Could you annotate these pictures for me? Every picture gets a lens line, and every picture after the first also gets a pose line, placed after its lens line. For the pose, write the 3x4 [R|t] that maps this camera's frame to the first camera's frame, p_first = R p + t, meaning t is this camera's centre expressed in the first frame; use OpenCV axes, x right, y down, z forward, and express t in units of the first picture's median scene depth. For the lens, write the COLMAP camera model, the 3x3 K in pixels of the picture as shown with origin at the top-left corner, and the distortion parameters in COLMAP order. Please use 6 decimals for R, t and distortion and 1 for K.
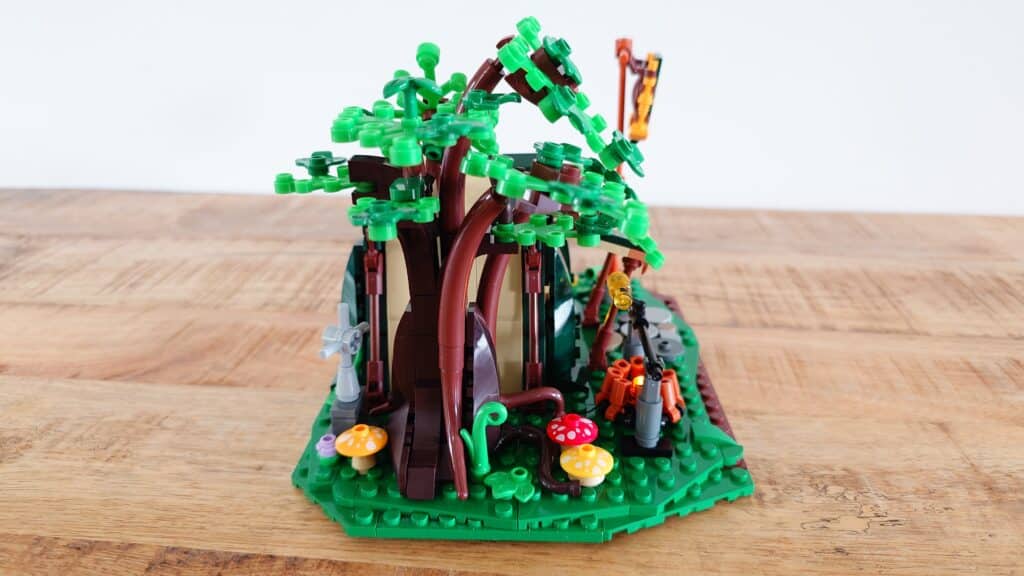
lens RADIAL K [[778.2, 0, 505.6], [0, 778.2, 294.5], [0, 0, 1]] dist [-0.005241, 0.001128]
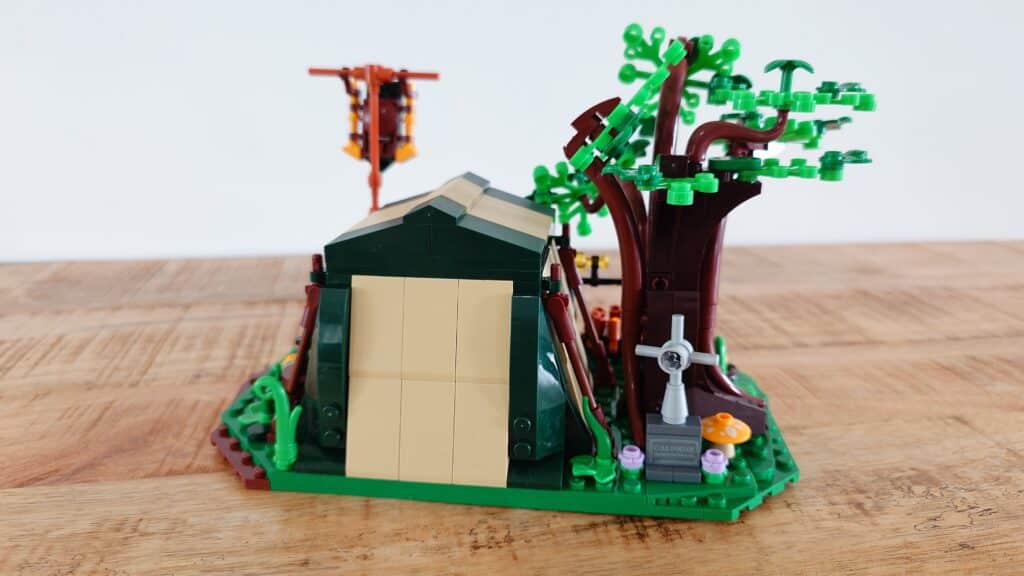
lens RADIAL K [[778.2, 0, 512.7], [0, 778.2, 287.7], [0, 0, 1]] dist [-0.005241, 0.001128]
pose [[0.956814, -0.060657, 0.284301, -0.243713], [0.090307, 0.991622, -0.092361, 0.029272], [-0.276316, 0.114046, 0.954276, 0.120391]]
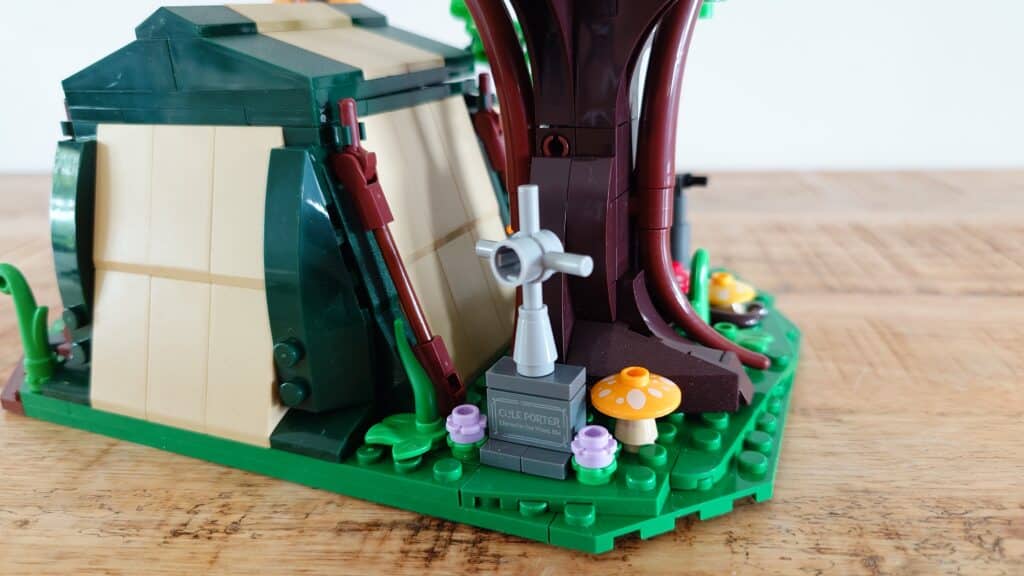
lens RADIAL K [[778.2, 0, 513.6], [0, 778.2, 287.5], [0, 0, 1]] dist [-0.005241, 0.001128]
pose [[0.999671, -0.019044, -0.017202, 0.075105], [0.017952, 0.997942, -0.061562, 0.076581], [0.018339, 0.061233, 0.997955, 0.341504]]
